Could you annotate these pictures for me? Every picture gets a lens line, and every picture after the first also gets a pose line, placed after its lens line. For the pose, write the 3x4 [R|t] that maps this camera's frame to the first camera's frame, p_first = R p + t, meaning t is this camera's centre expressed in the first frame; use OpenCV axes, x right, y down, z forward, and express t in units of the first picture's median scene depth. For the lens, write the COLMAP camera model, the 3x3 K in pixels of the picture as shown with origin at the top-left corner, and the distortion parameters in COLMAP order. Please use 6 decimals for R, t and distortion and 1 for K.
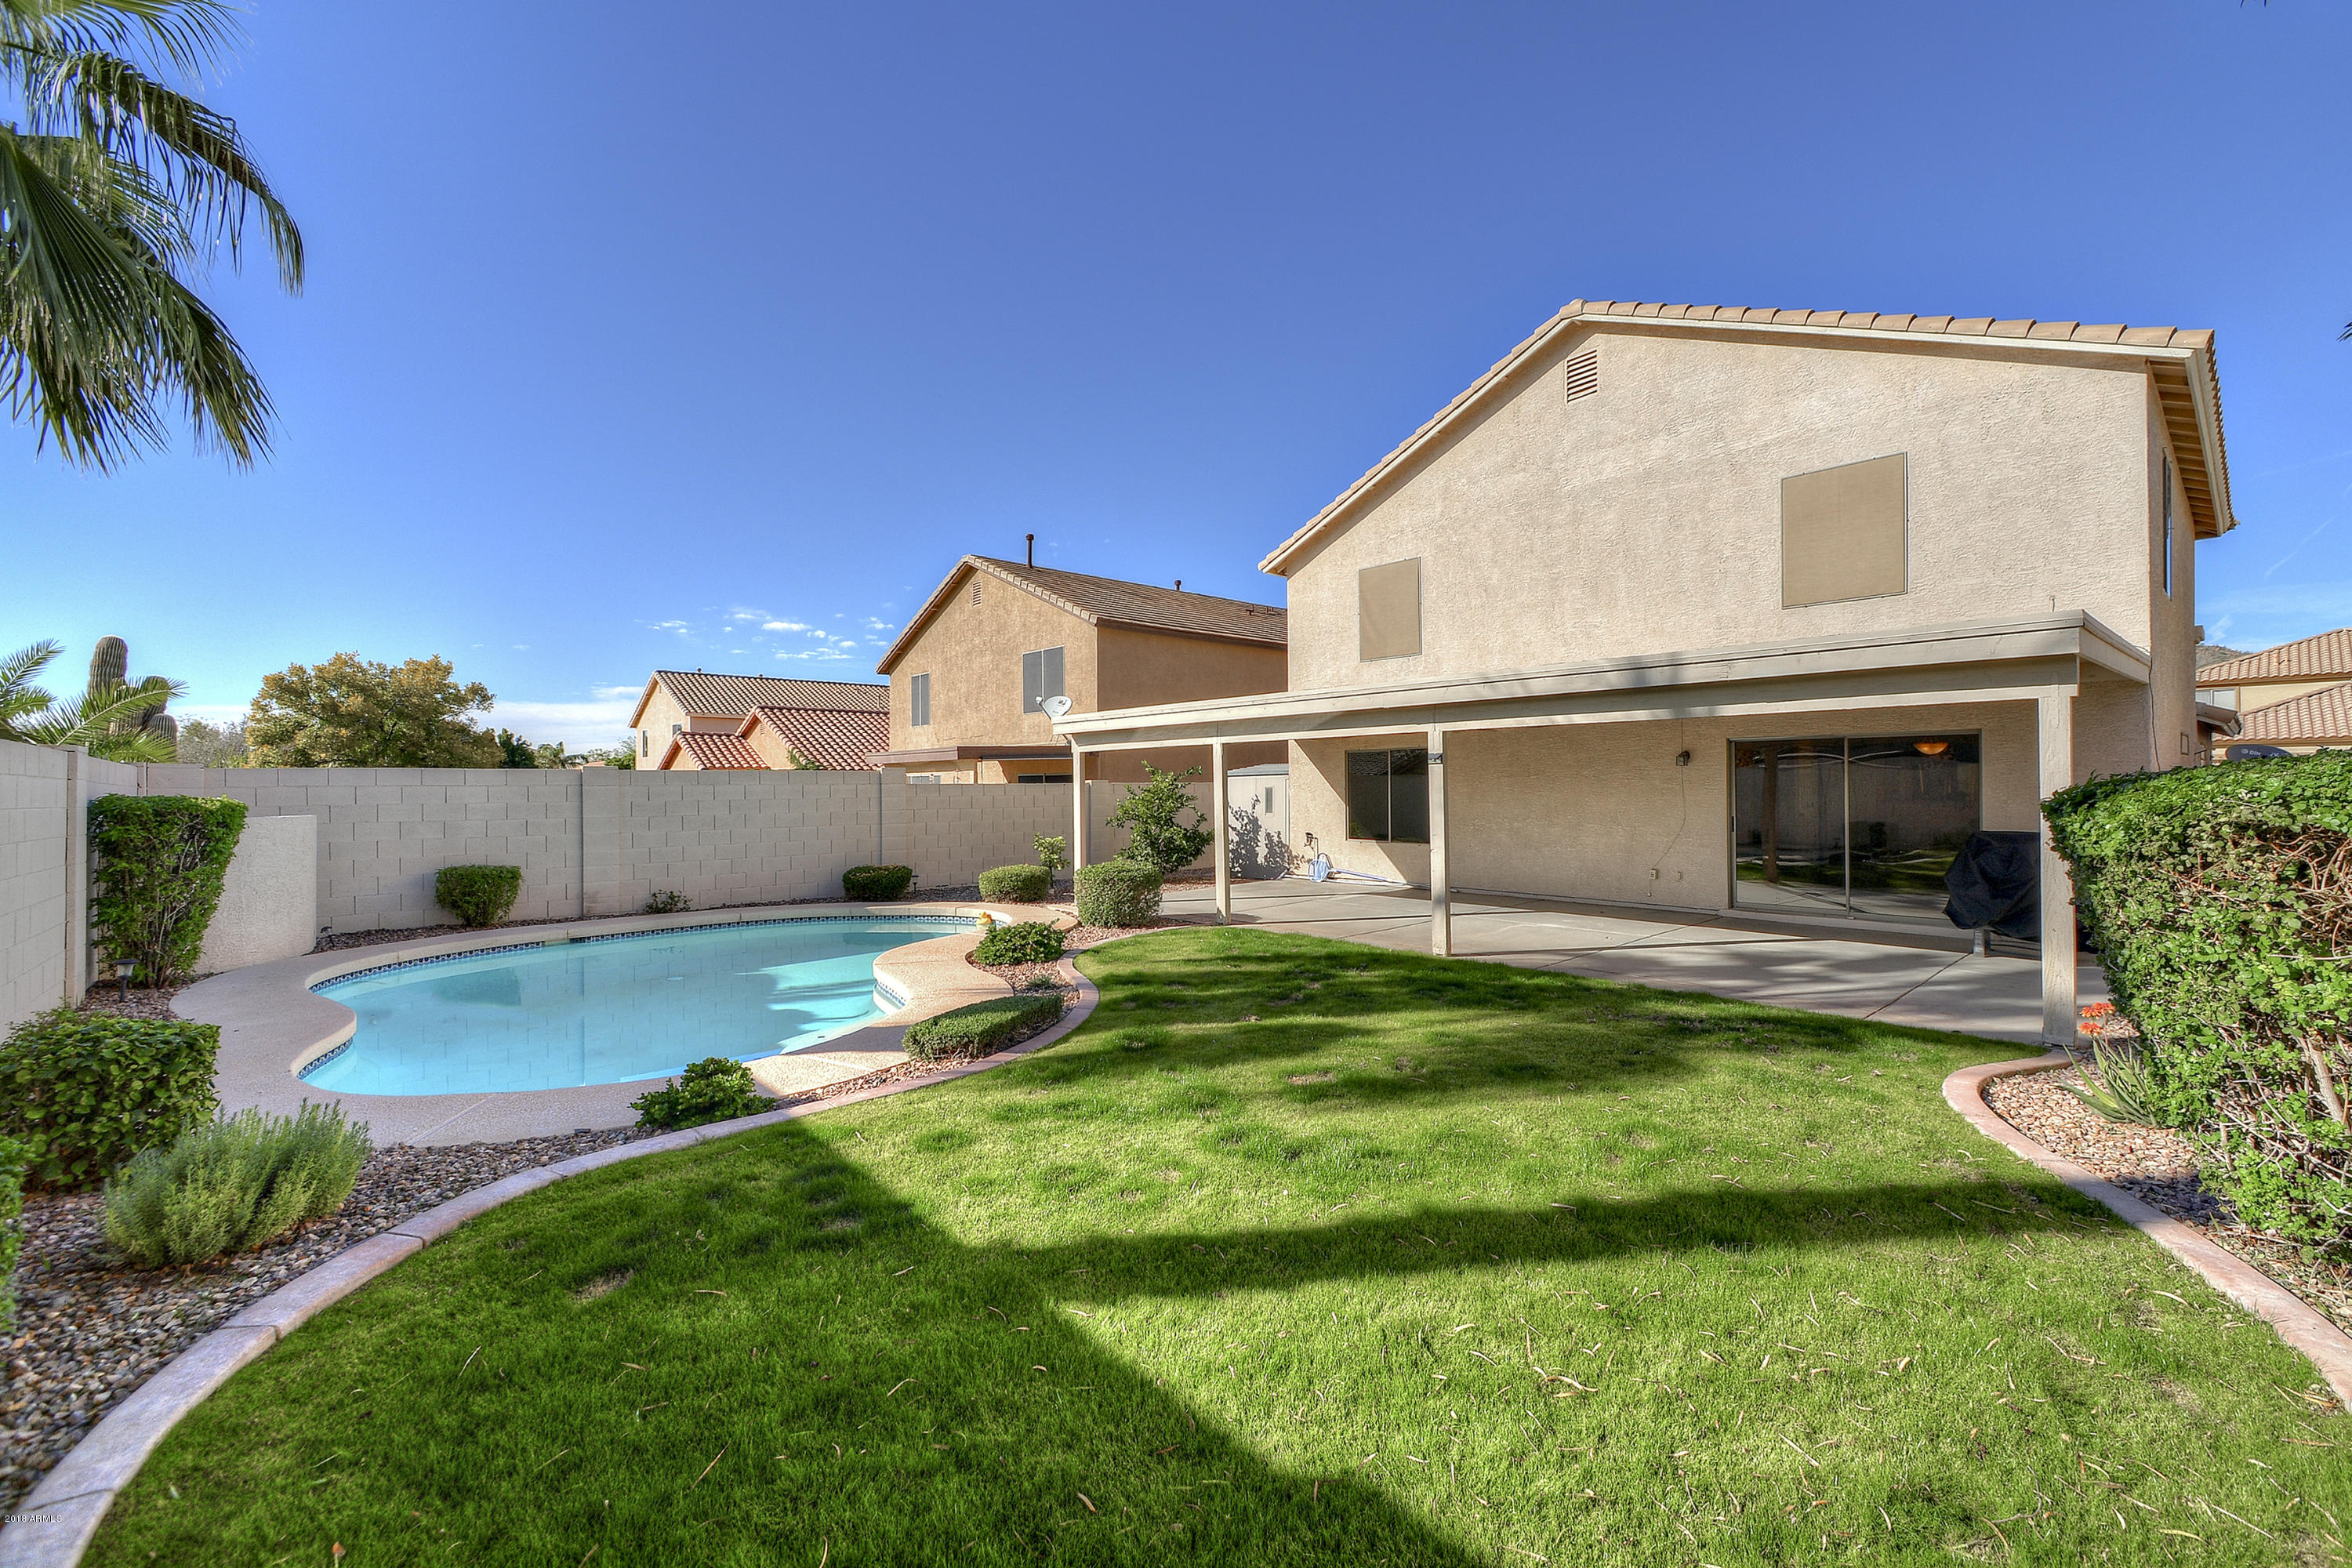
lens RADIAL K [[935.9, 0, 1176.0], [0, 935.9, 784.0], [0, 0, 1]] dist [0.000600, 0.000109]
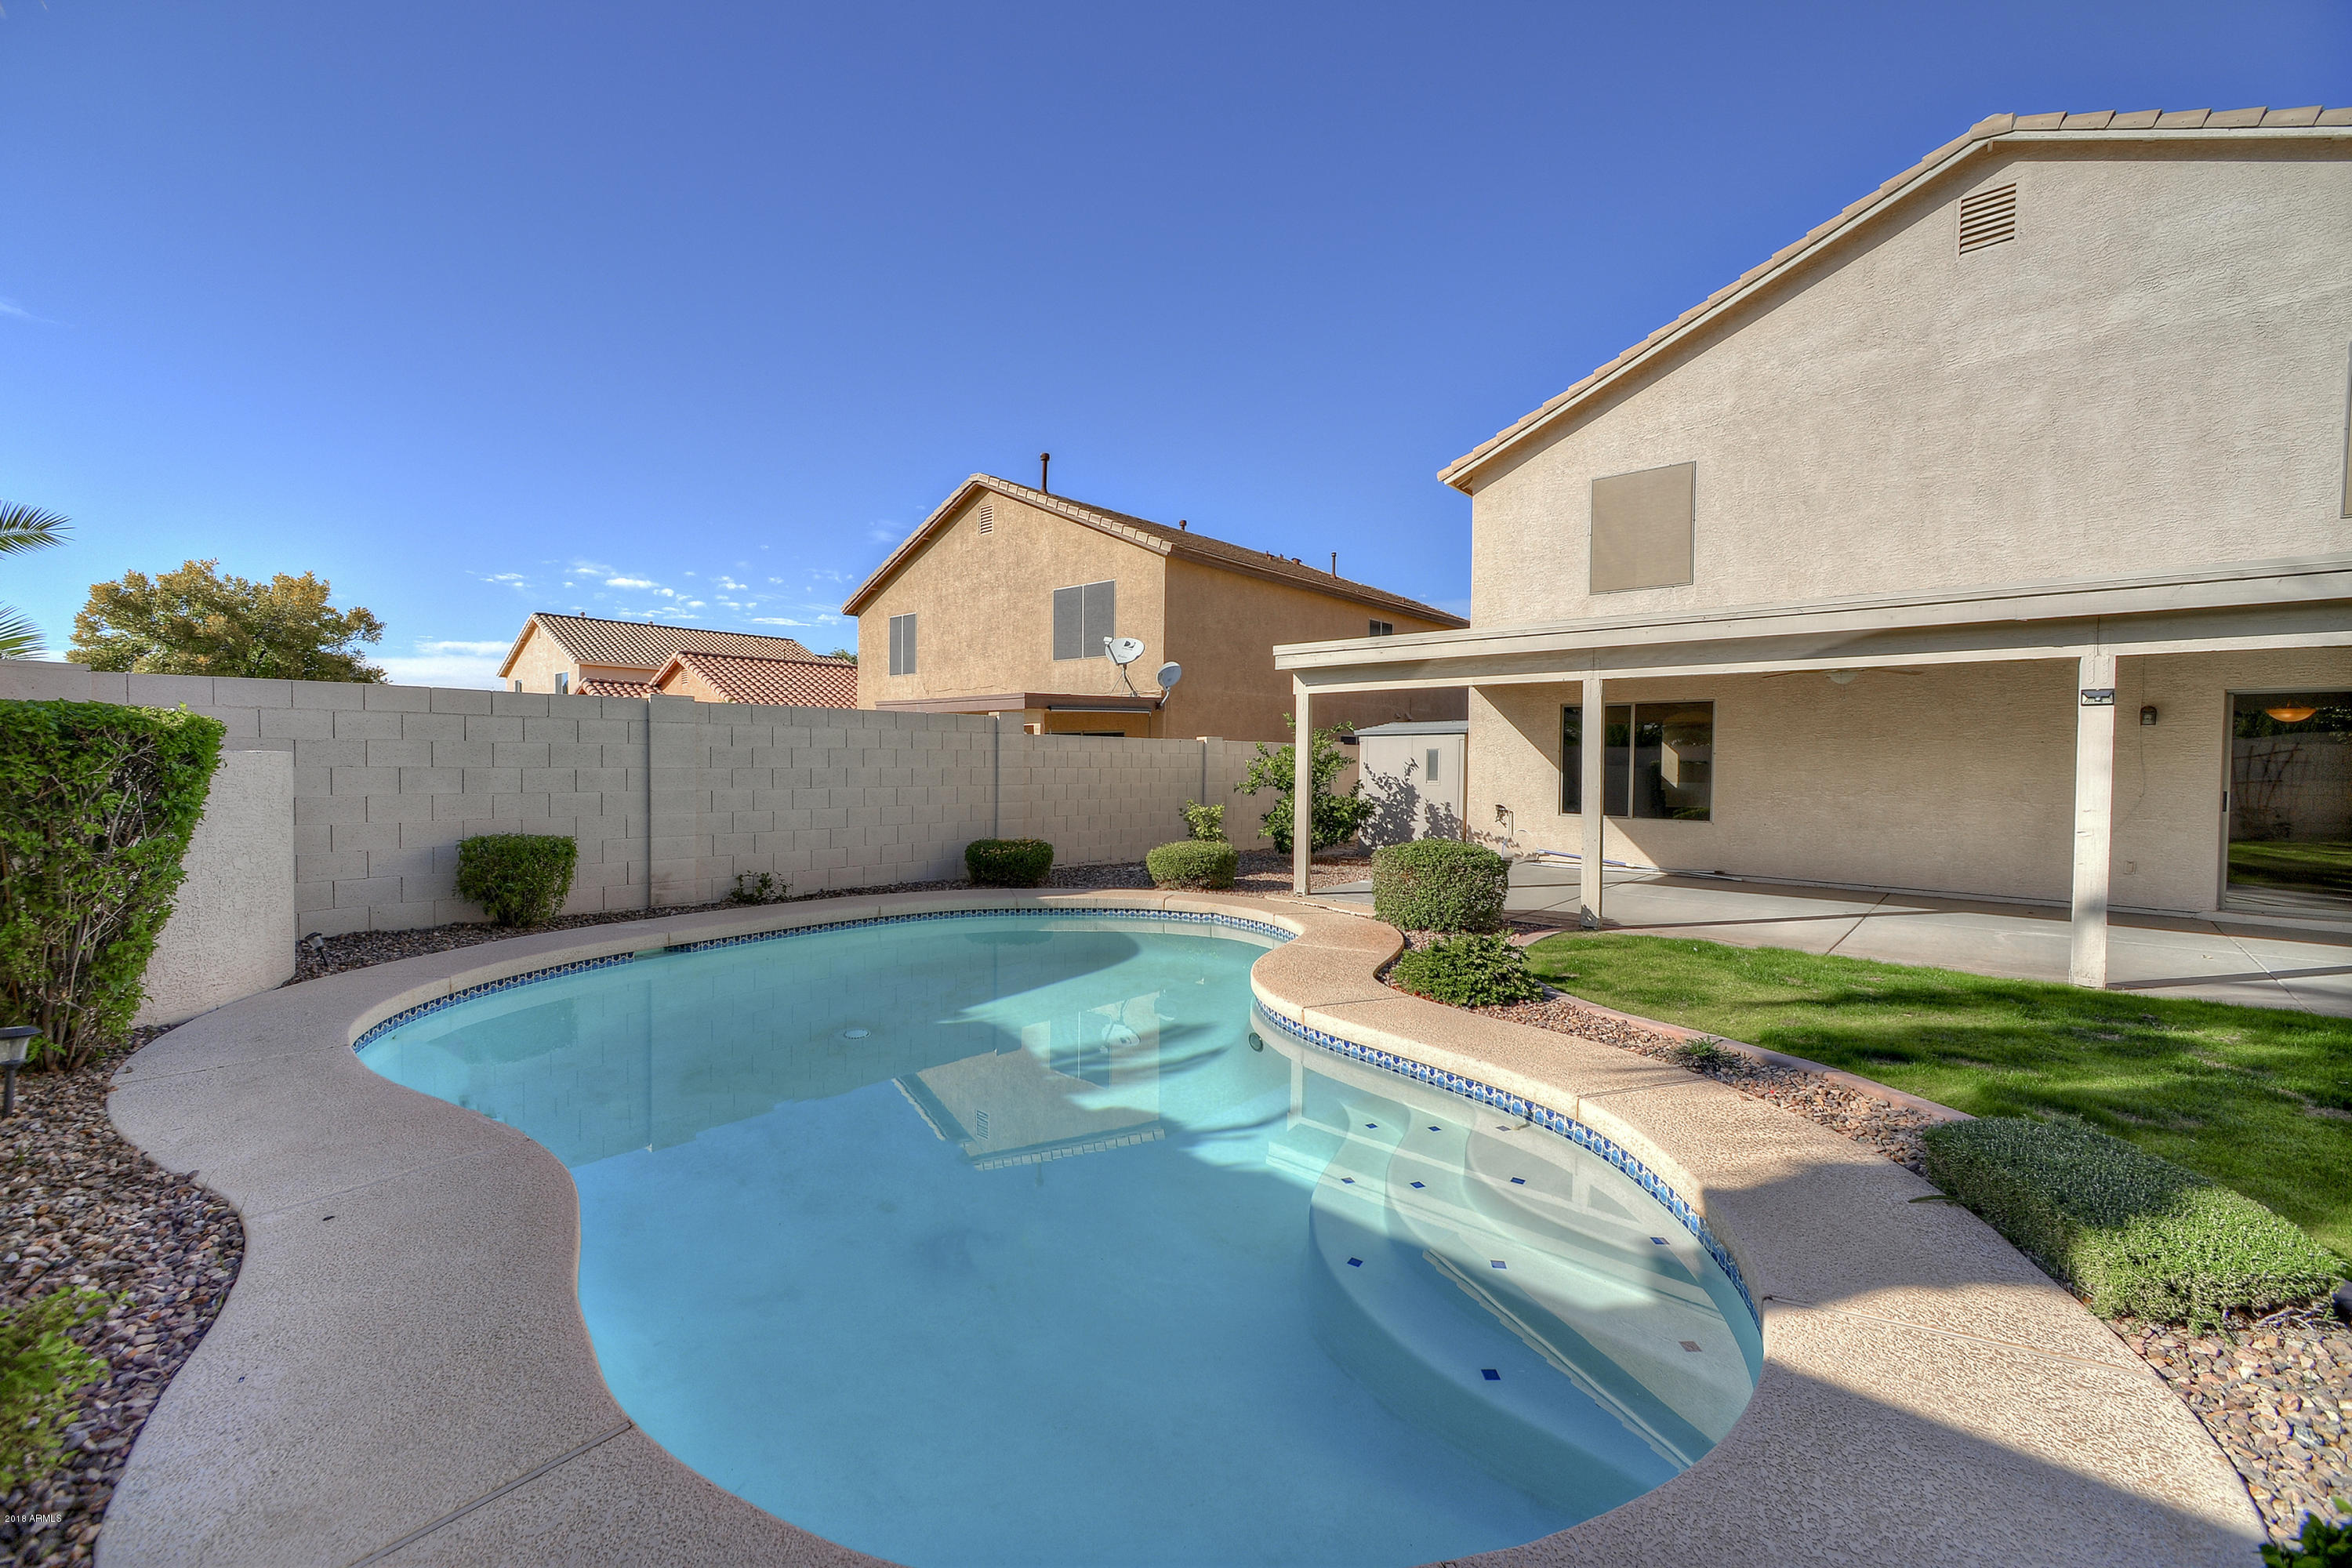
lens RADIAL K [[981.8, 0, 1176.0], [0, 981.8, 784.0], [0, 0, 1]] dist [0.000093, 0.000096]
pose [[0.996810, 0.016773, 0.078029, -0.245362], [-0.019297, 0.999311, 0.031706, 0.014181], [-0.077443, -0.033111, 0.996447, 0.196530]]
